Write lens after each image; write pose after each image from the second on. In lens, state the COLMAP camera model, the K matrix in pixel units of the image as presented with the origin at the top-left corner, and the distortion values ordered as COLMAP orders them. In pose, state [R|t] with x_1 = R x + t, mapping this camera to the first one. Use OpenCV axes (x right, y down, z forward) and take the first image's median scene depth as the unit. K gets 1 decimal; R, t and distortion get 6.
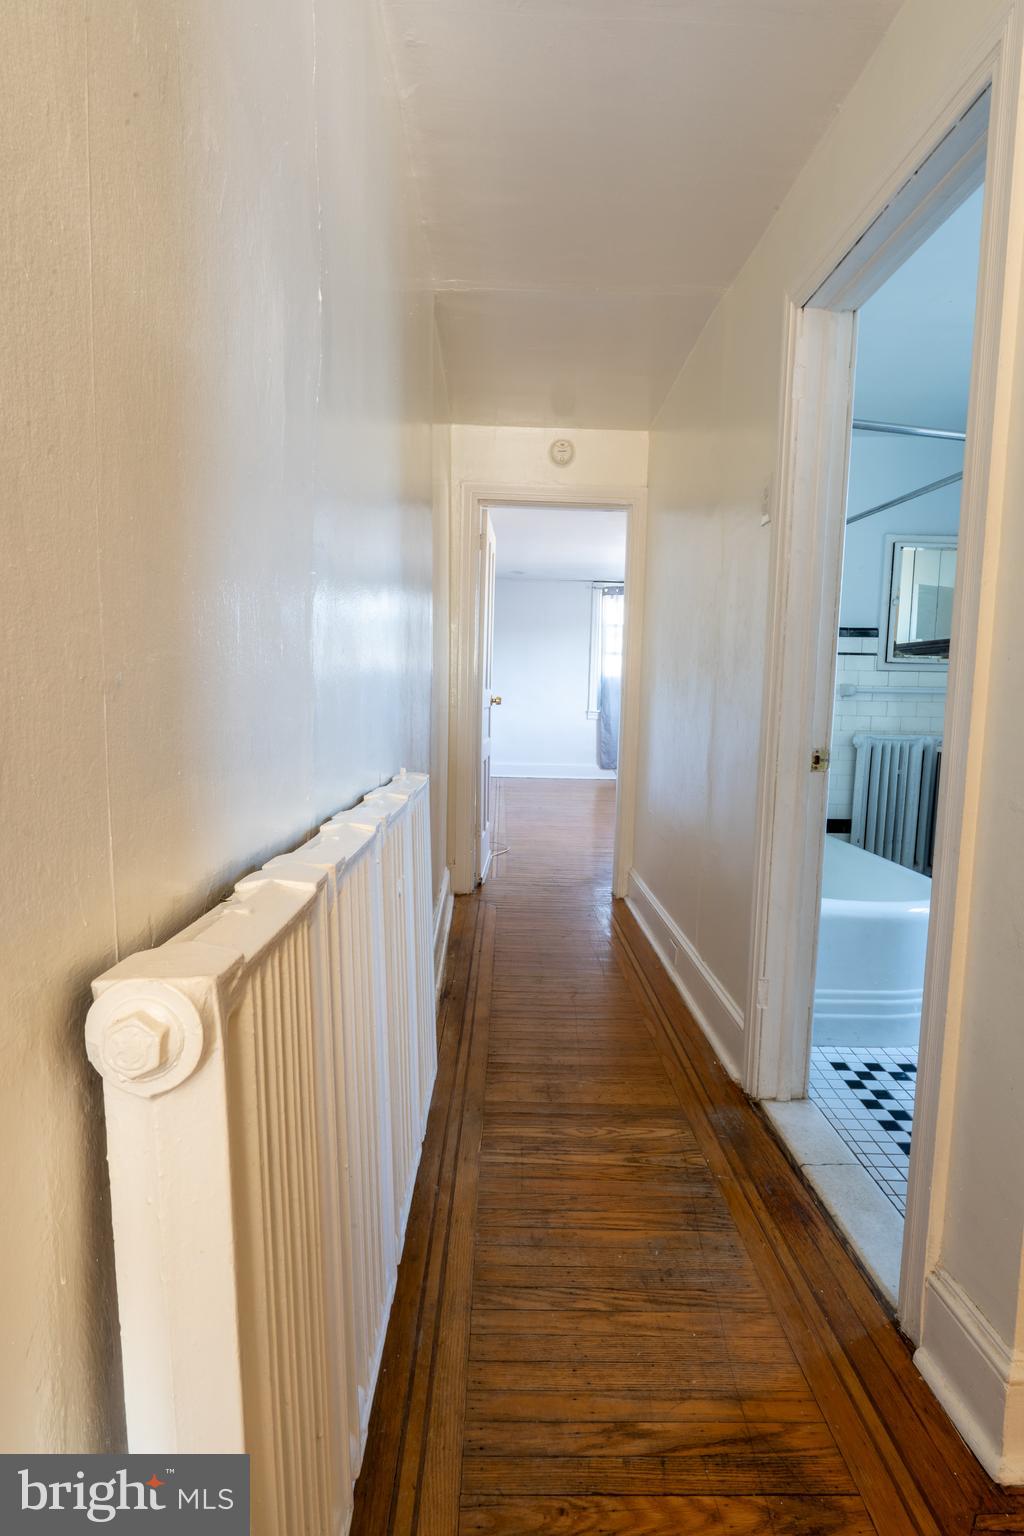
lens RADIAL K [[793.6, 0, 512.0], [0, 793.6, 768.0], [0, 0, 1]] dist [0.000353, 0.000001]
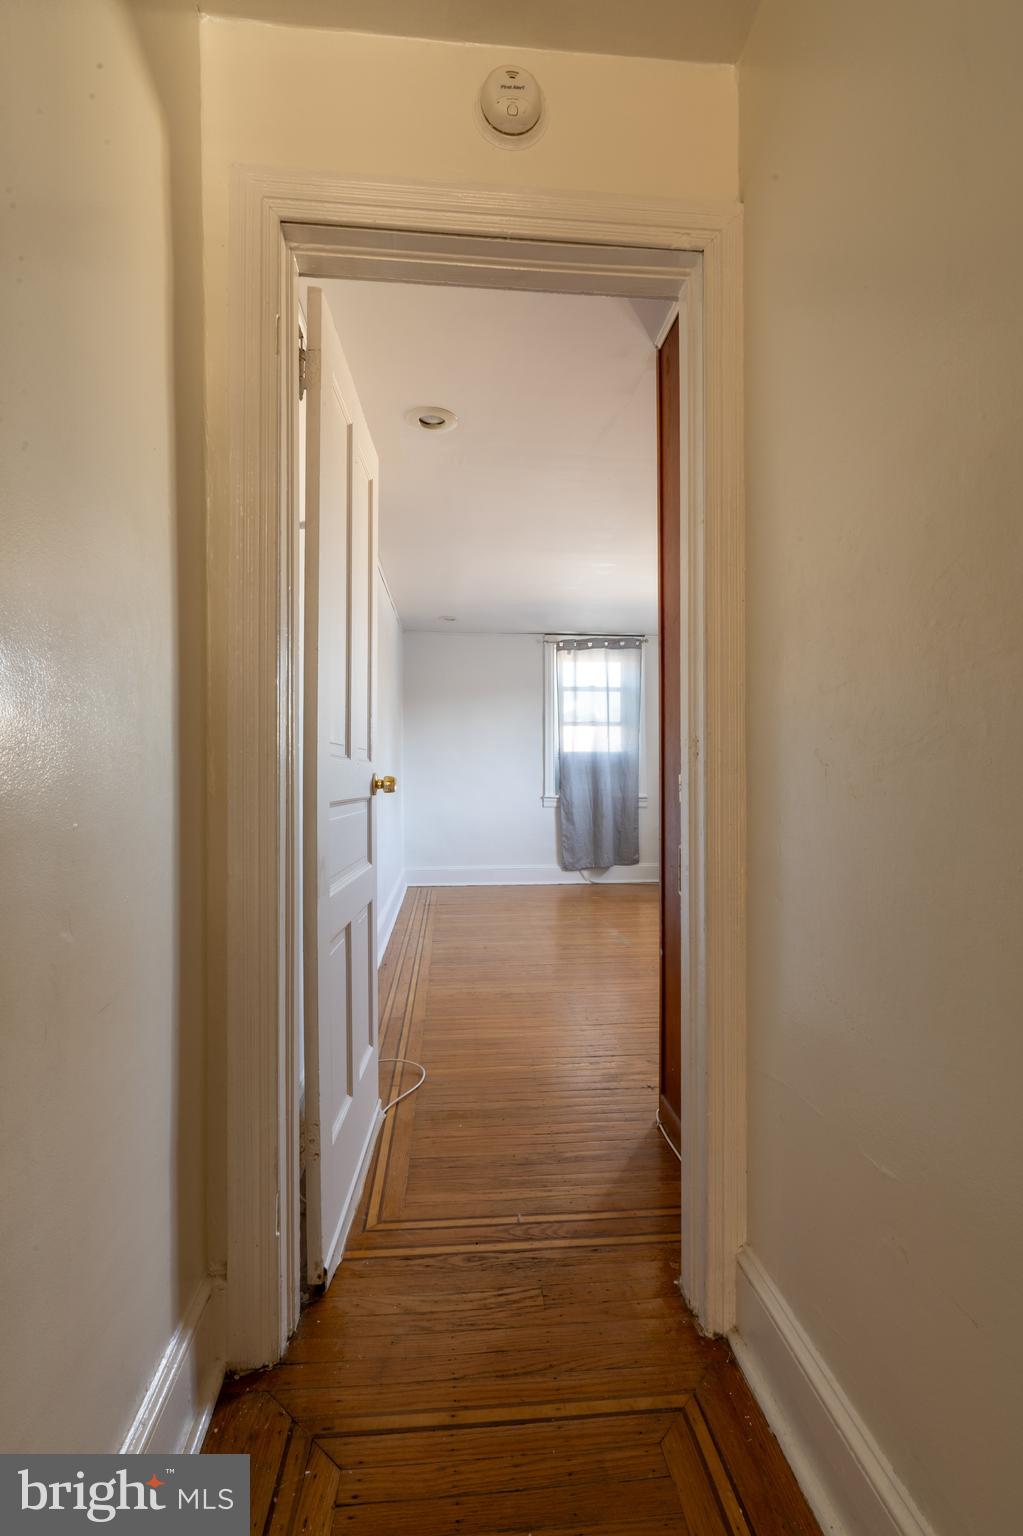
lens RADIAL K [[678.2, 0, 511.5], [0, 678.2, 768.0], [0, 0, 1]] dist [-0.000409, -0.000216]
pose [[0.996926, -0.024467, 0.074433, 0.015250], [0.032630, 0.993339, -0.110513, -0.027431], [-0.071233, 0.112602, 0.991084, 0.343712]]
